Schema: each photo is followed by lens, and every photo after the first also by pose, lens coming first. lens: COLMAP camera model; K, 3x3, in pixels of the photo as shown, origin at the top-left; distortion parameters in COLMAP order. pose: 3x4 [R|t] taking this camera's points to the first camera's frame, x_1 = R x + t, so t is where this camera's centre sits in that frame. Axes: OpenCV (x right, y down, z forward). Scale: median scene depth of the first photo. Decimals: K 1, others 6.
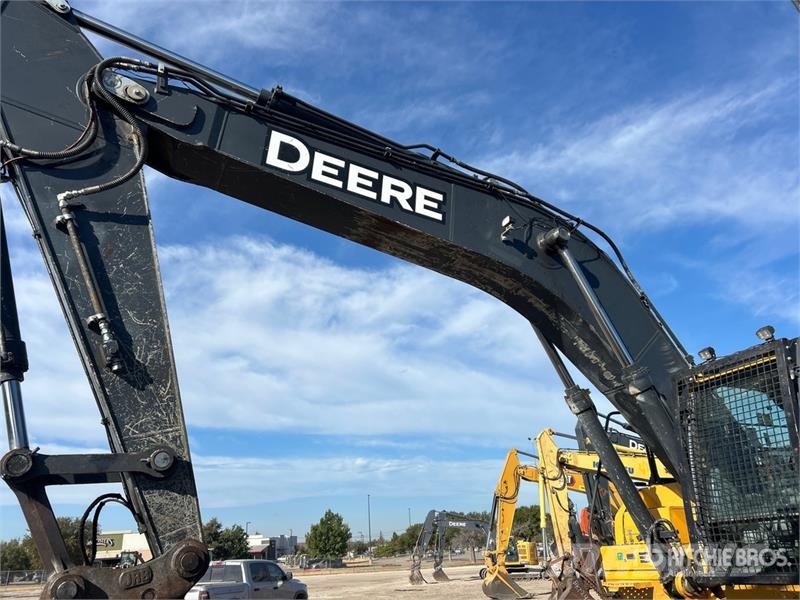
lens RADIAL K [[602.3, 0, 398.3], [0, 602.3, 298.5], [0, 0, 1]] dist [0.059285, -0.065250]
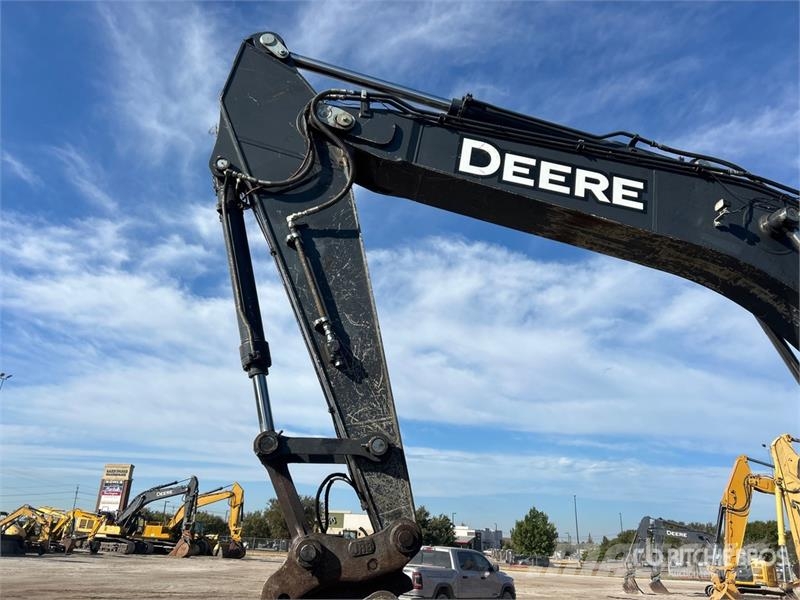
lens RADIAL K [[602.4, 0, 391.1], [0, 602.4, 302.7], [0, 0, 1]] dist [0.064178, -0.075021]
pose [[0.945091, -0.032727, -0.325164, 0.003611], [0.037110, 0.999285, 0.007285, -0.004352], [0.324693, -0.018952, 0.945630, -0.029749]]
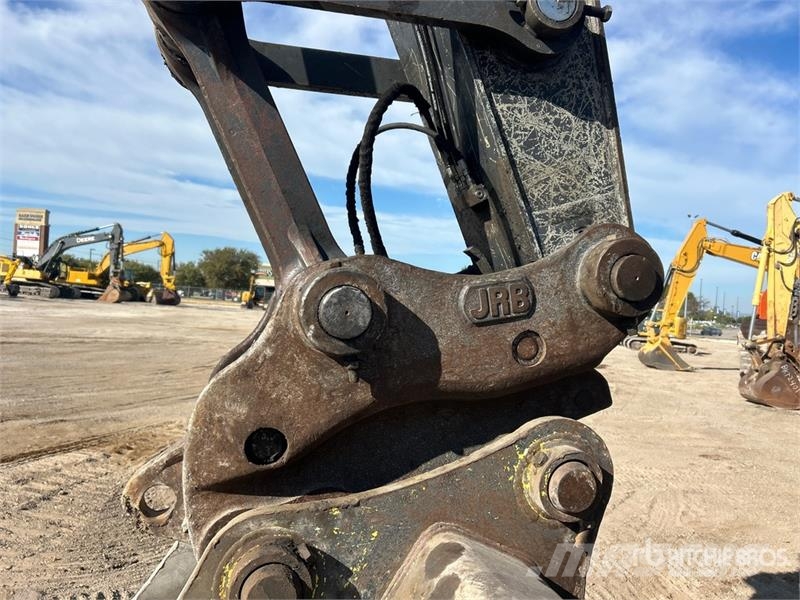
lens RADIAL K [[563.2, 0, 400.0], [0, 563.2, 297.0], [0, 0, 1]] dist [0.018827, 0.000045]
pose [[0.978968, 0.111601, -0.170781, -0.273393], [-0.040085, 0.926016, 0.375349, 0.207302], [0.200035, -0.360609, 0.911014, 0.426115]]
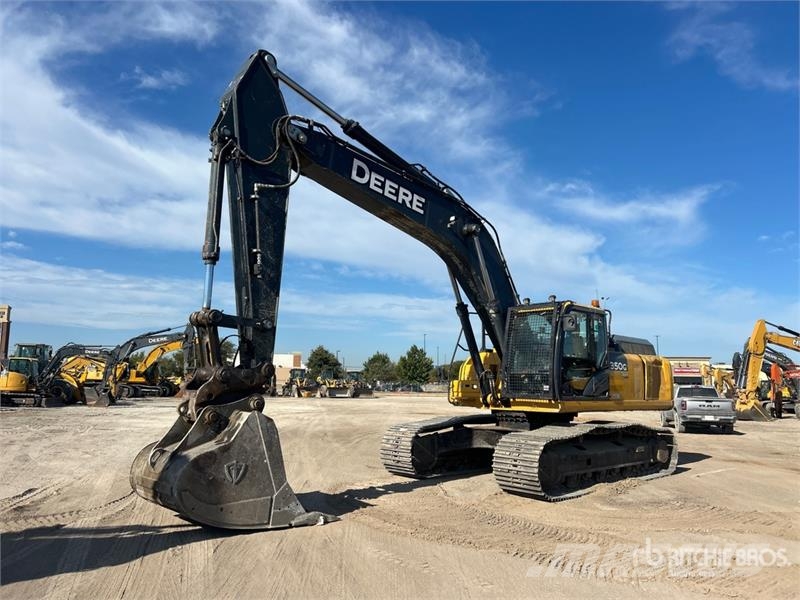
lens RADIAL K [[593.5, 0, 401.6], [0, 593.5, 312.7], [0, 0, 1]] dist [0.055695, -0.001262]
pose [[0.943970, 0.125724, 0.305145, -0.461160], [-0.203779, 0.949333, 0.239253, -0.237605], [-0.259604, -0.288030, 0.921762, -0.699288]]
